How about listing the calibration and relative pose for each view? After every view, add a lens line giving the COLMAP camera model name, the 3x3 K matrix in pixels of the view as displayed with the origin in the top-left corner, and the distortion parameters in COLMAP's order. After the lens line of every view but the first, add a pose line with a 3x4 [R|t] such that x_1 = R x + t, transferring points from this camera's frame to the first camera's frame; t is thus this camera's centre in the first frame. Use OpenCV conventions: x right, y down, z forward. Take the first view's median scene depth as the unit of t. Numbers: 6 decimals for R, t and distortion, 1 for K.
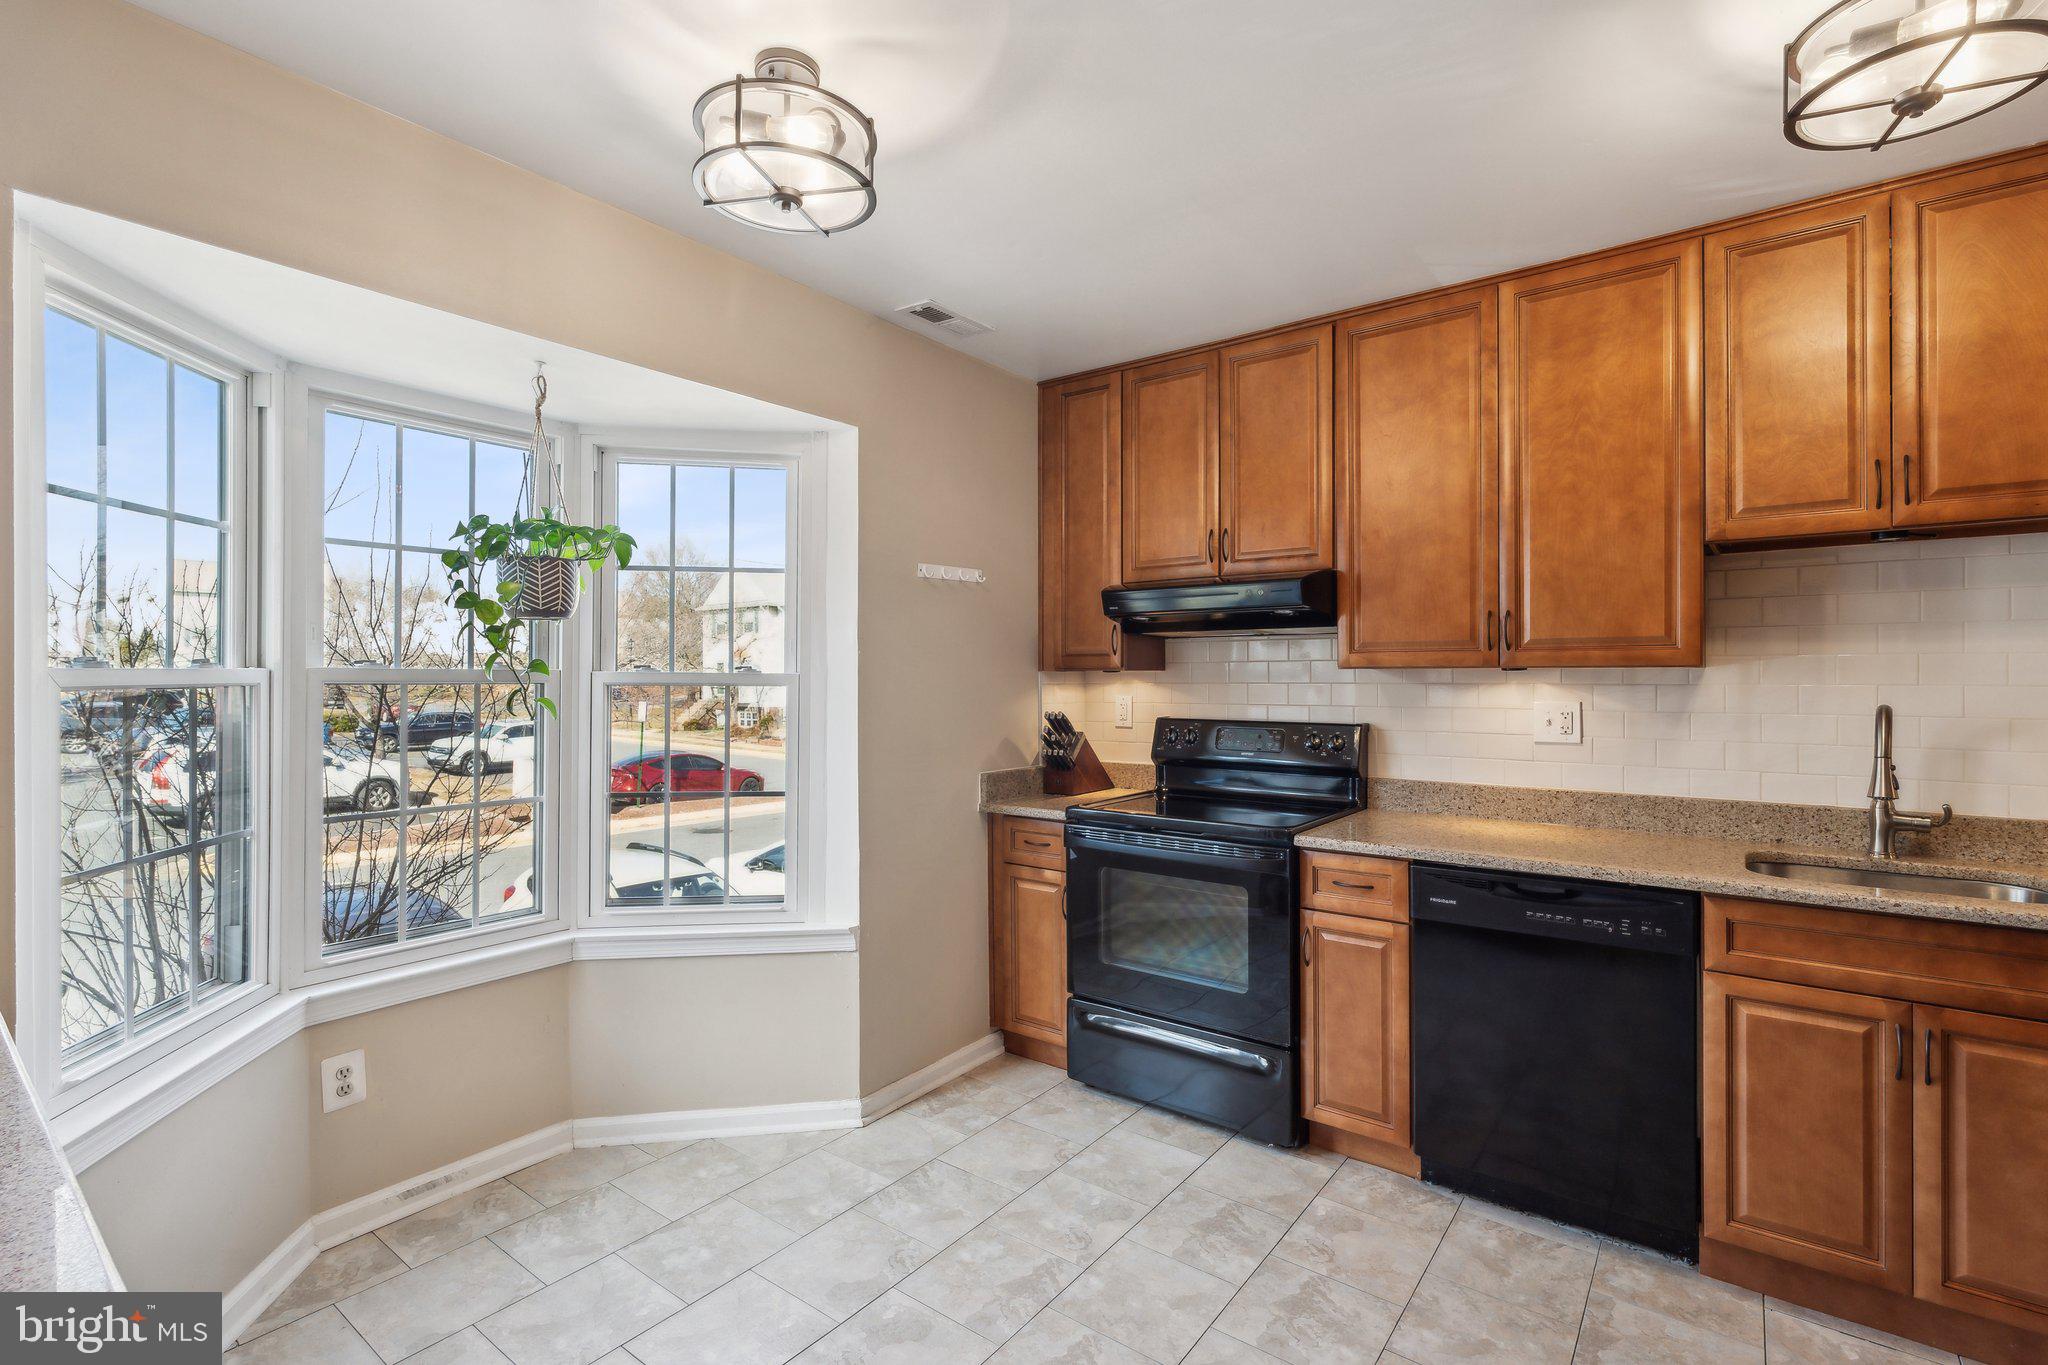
lens RADIAL K [[932.7, 0, 1035.2], [0, 932.7, 682.0], [0, 0, 1]] dist [-0.007362, 0.001033]
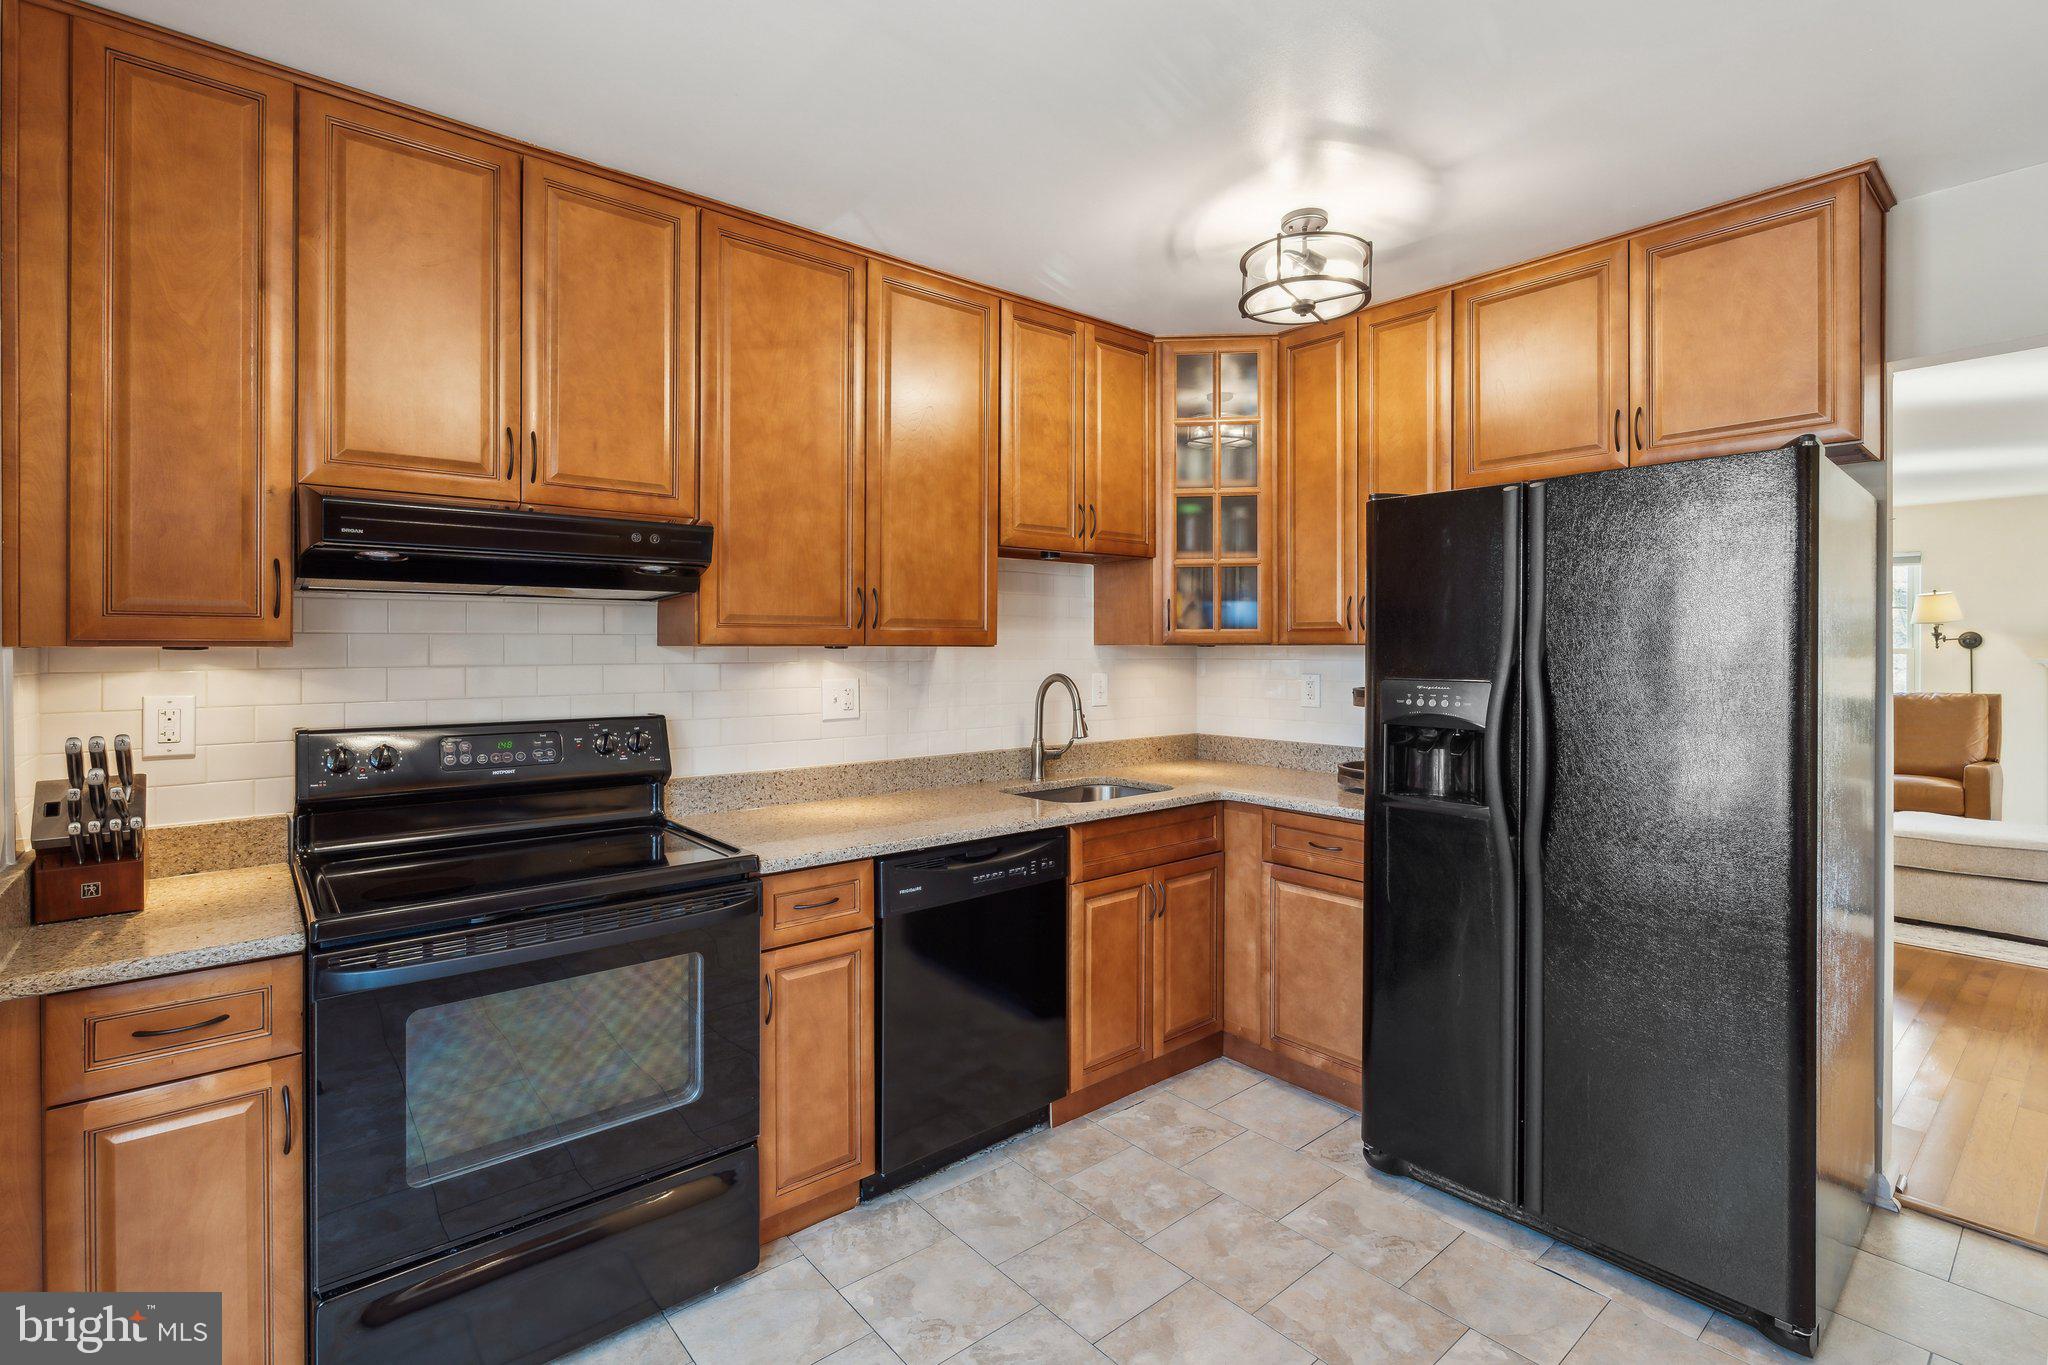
lens RADIAL K [[932.7, 0, 1030.4], [0, 932.7, 650.4], [0, 0, 1]] dist [-0.007362, 0.001033]
pose [[0.219787, -0.001601, 0.975547, -0.445157], [0.006573, 0.999978, 0.000160, -0.009996], [-0.975526, 0.006377, 0.219793, 0.635326]]
